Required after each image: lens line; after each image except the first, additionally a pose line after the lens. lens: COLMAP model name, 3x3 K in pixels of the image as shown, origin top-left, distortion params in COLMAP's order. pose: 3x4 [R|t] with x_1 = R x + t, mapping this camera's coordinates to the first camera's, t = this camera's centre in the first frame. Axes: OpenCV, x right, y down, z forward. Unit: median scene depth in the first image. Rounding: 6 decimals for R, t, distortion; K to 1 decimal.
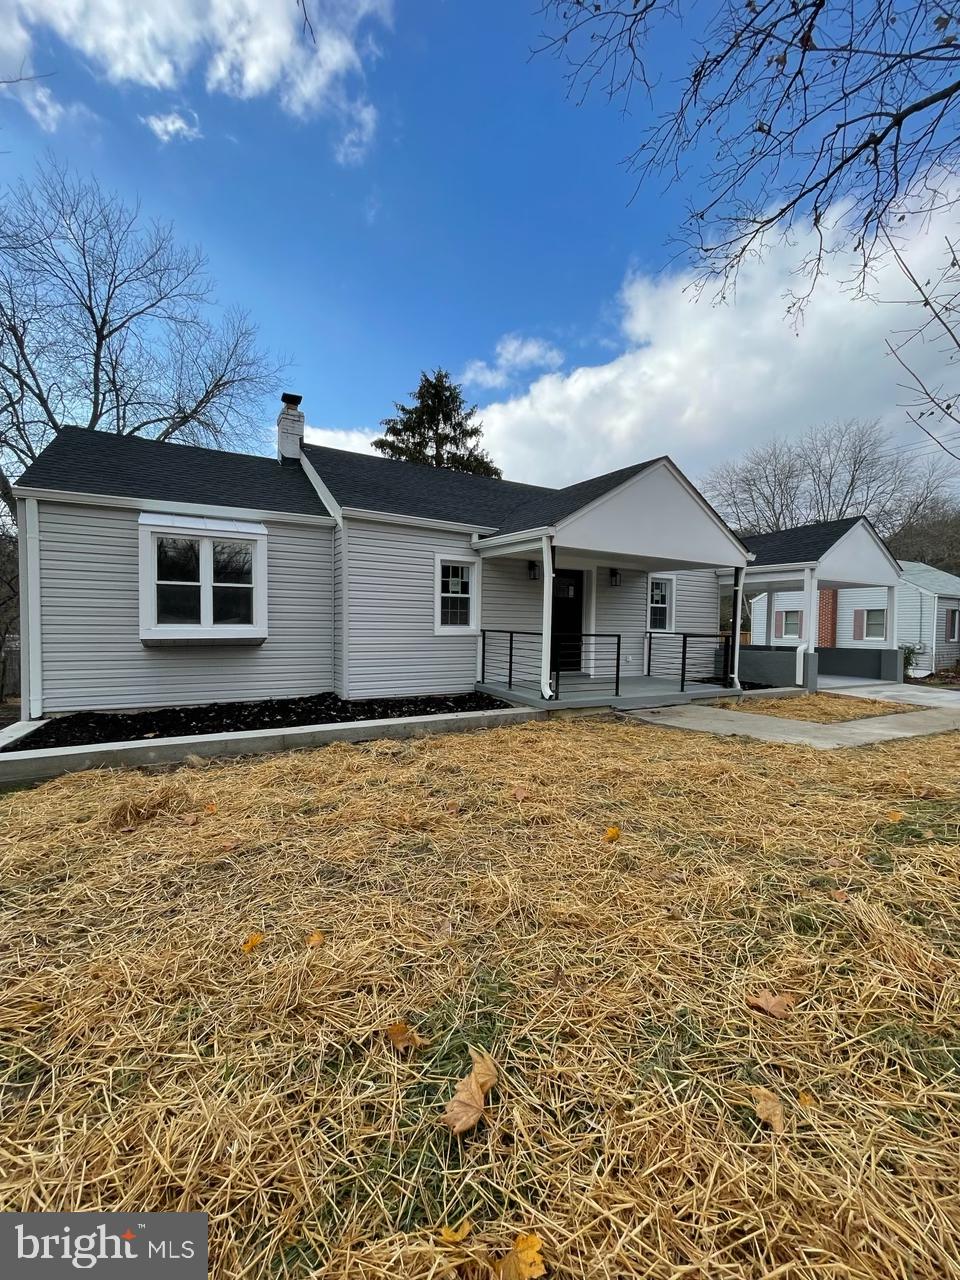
lens RADIAL K [[517.7, 0, 474.3], [0, 517.7, 643.5], [0, 0, 1]] dist [-0.002523, 0.000112]
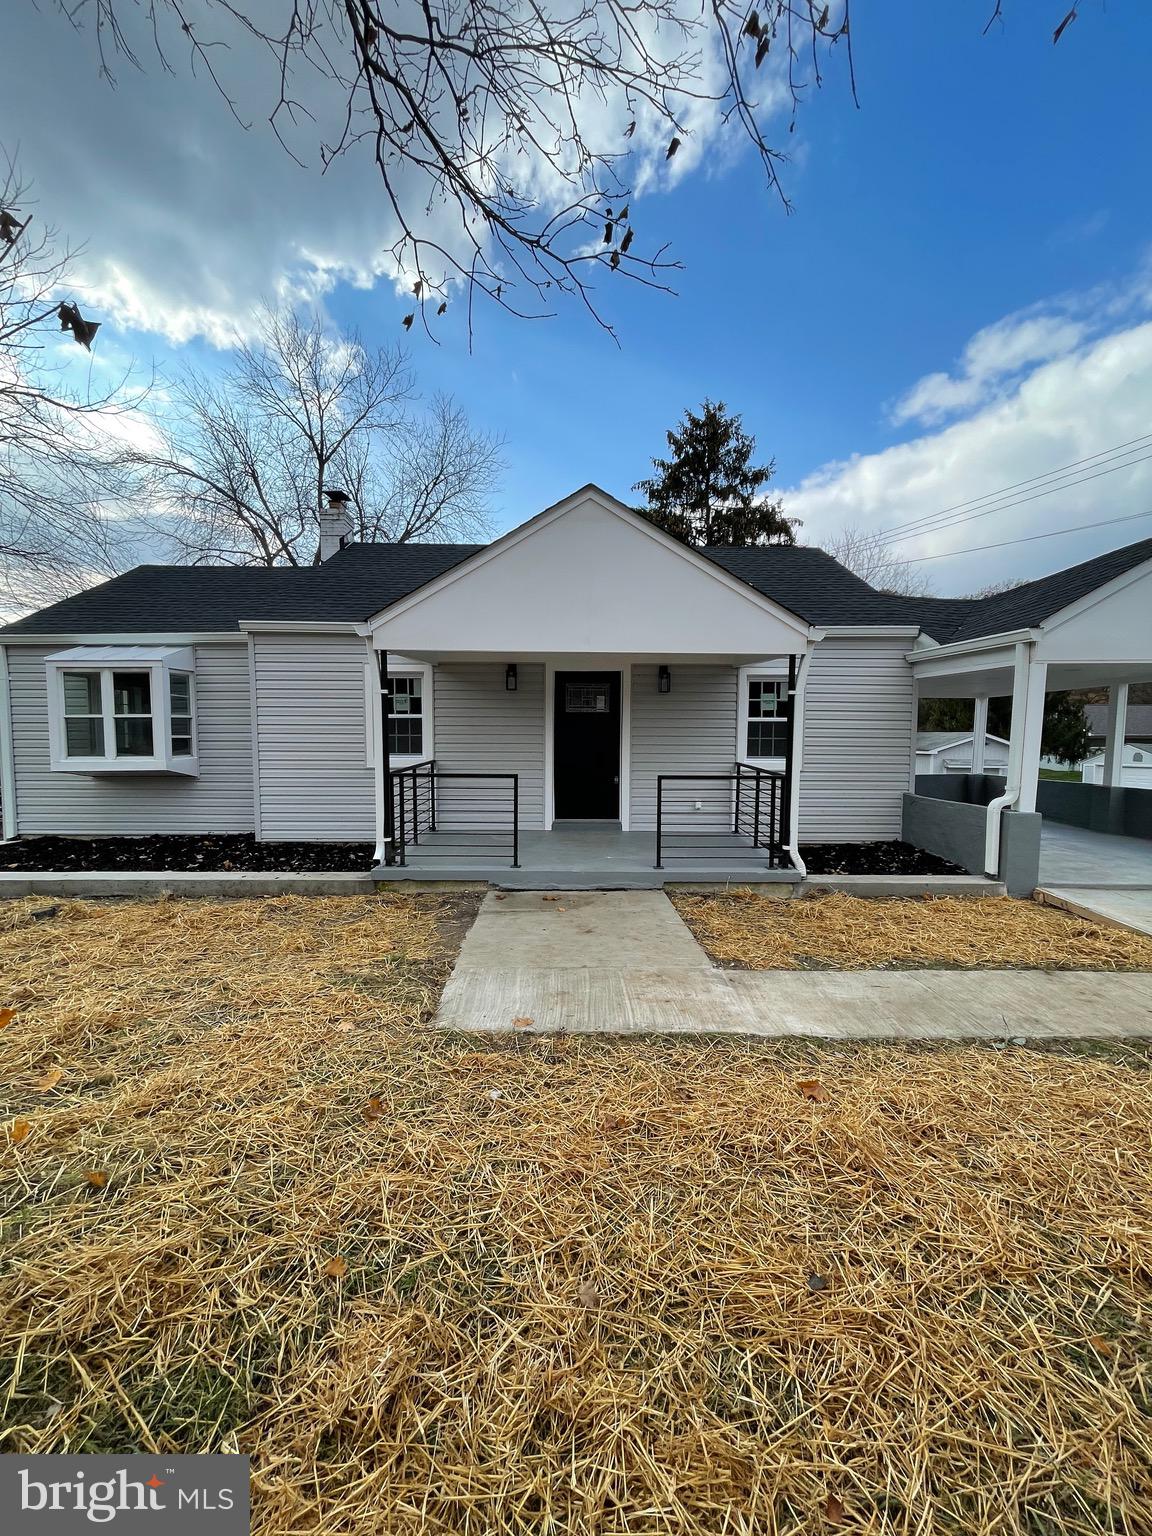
lens RADIAL K [[621.2, 0, 574.6], [0, 621.2, 767.4], [0, 0, 1]] dist [-0.002523, 0.000112]
pose [[0.878902, 0.017910, -0.476666, 0.628547], [-0.008316, 0.999718, 0.022230, -0.039002], [0.476929, -0.015574, 0.878804, 0.301138]]
